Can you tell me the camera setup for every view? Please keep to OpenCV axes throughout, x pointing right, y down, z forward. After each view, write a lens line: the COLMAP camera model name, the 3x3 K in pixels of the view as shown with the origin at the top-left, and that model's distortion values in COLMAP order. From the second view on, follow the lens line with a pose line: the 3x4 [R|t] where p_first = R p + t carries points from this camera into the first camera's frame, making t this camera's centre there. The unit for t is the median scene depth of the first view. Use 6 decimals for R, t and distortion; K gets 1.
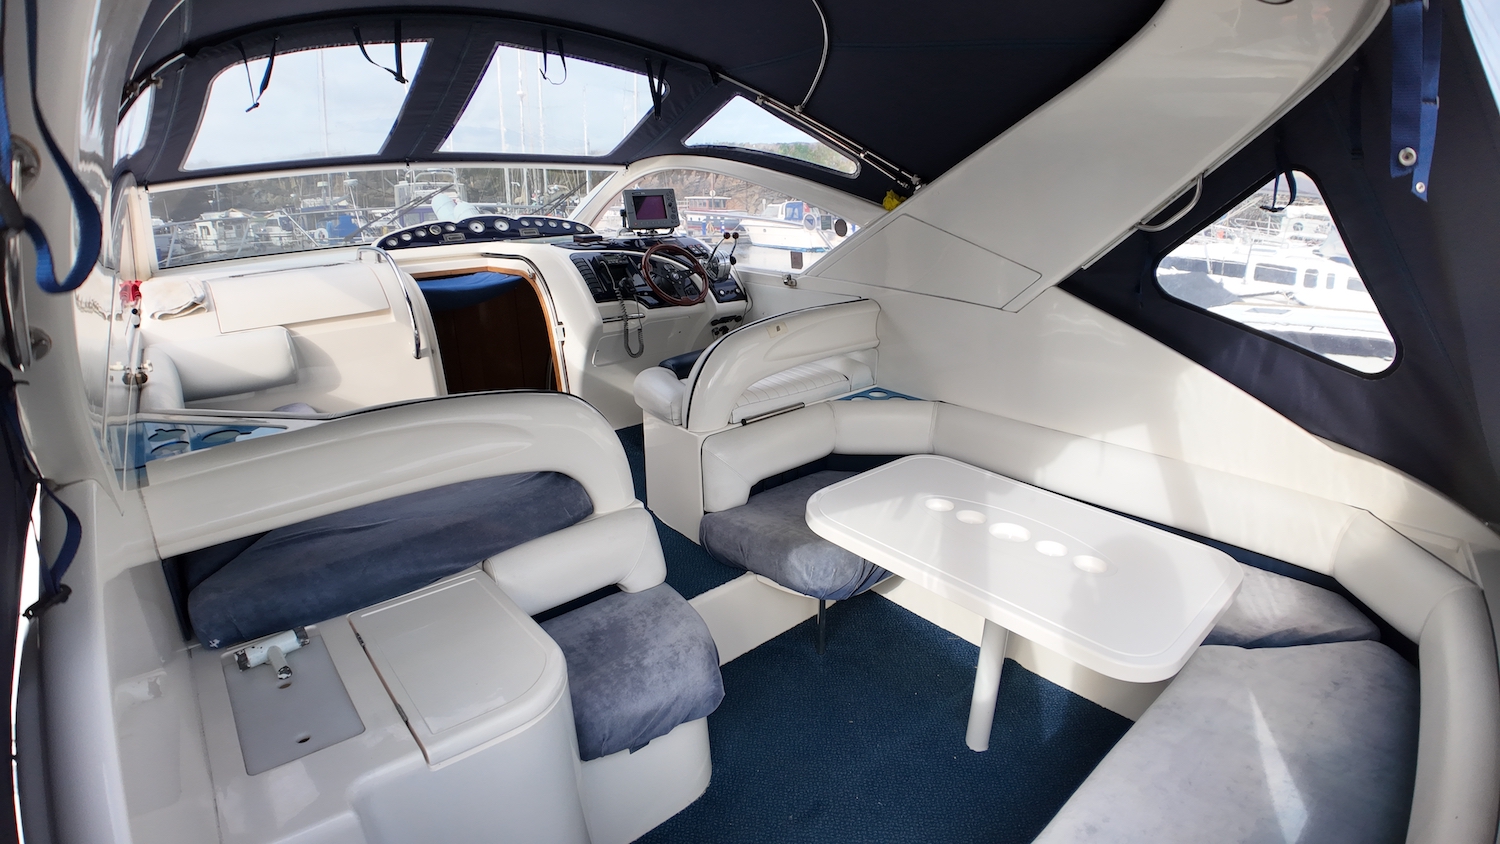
lens RADIAL K [[727.2, 0, 750.0], [0, 727.2, 422.0], [0, 0, 1]] dist [-0.123574, 0.001492]
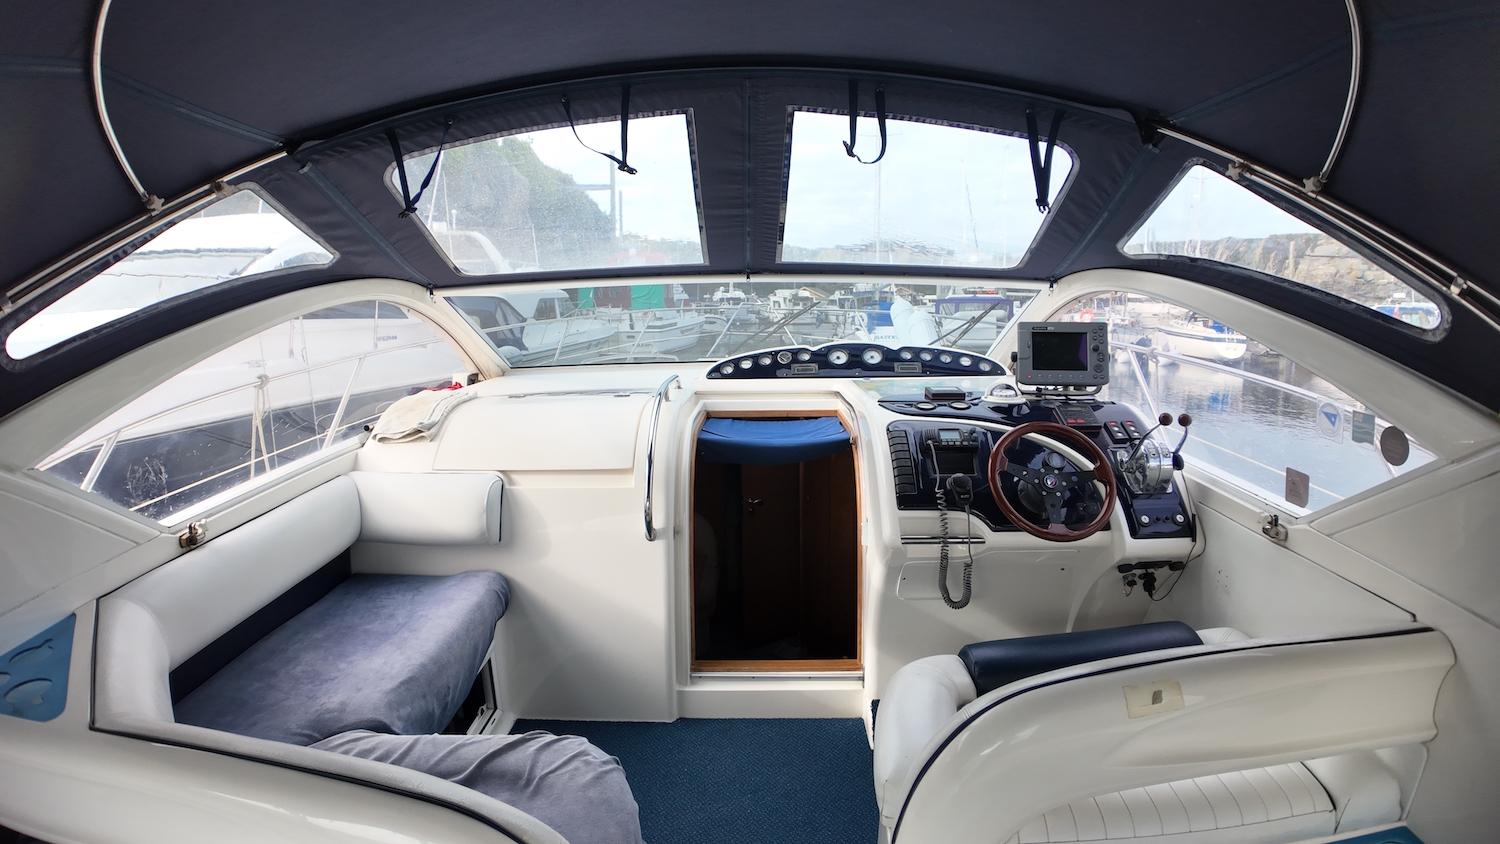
lens RADIAL K [[739.0, 0, 754.6], [0, 739.0, 436.6], [0, 0, 1]] dist [-0.080013, -0.022286]
pose [[0.751239, 0.129882, -0.647125, 0.086313], [-0.199235, 0.979336, -0.034730, -0.162182], [0.629242, 0.155020, 0.761592, 0.385268]]
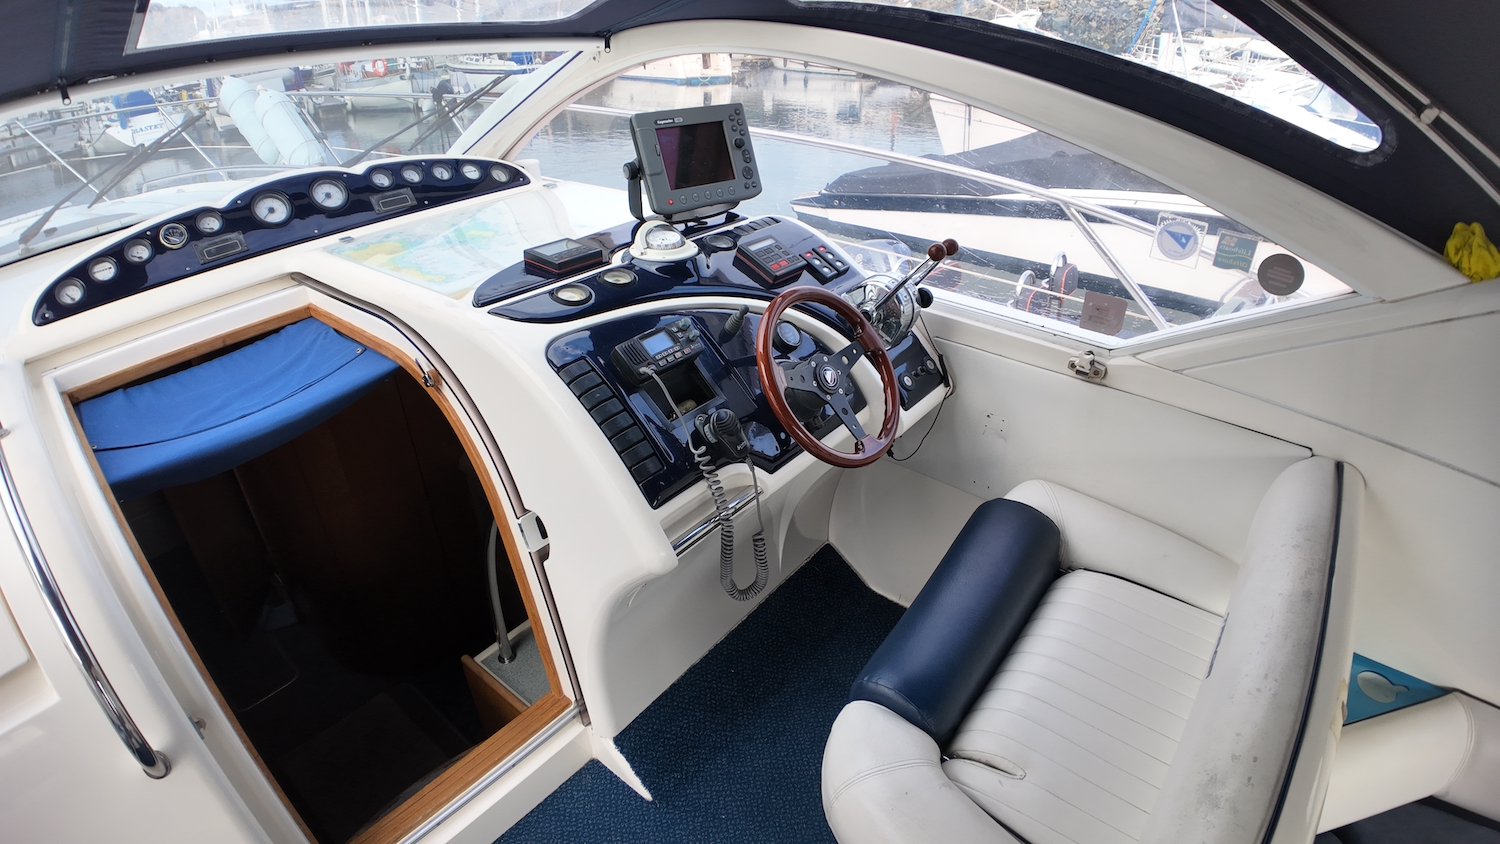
lens RADIAL K [[745.5, 0, 750.0], [0, 745.5, 422.0], [0, 0, 1]] dist [-0.152066, 0.021130]
pose [[0.985494, -0.084065, 0.147428, -0.195389], [0.050582, 0.974710, 0.217673, -0.253907], [-0.161999, -0.207058, 0.964823, 0.593340]]
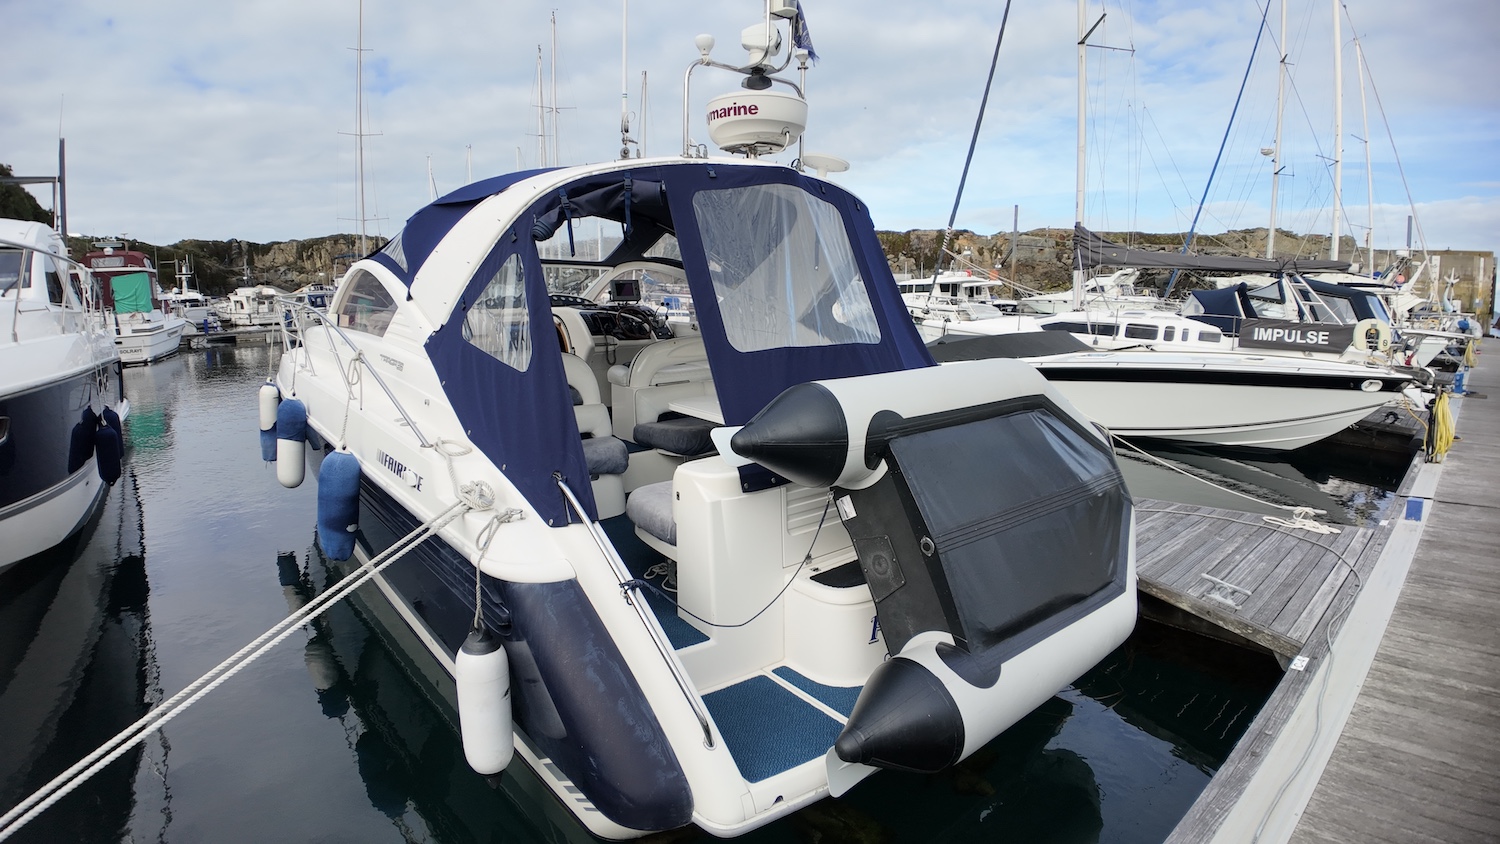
lens RADIAL K [[745.2, 0, 777.9], [0, 745.2, 398.5], [0, 0, 1]] dist [-0.132623, 0.015270]
pose [[0.999937, -0.003908, 0.010561, 0.247600], [0.005407, 0.989293, -0.145845, 0.272313], [-0.009878, 0.145893, 0.989251, -0.889417]]
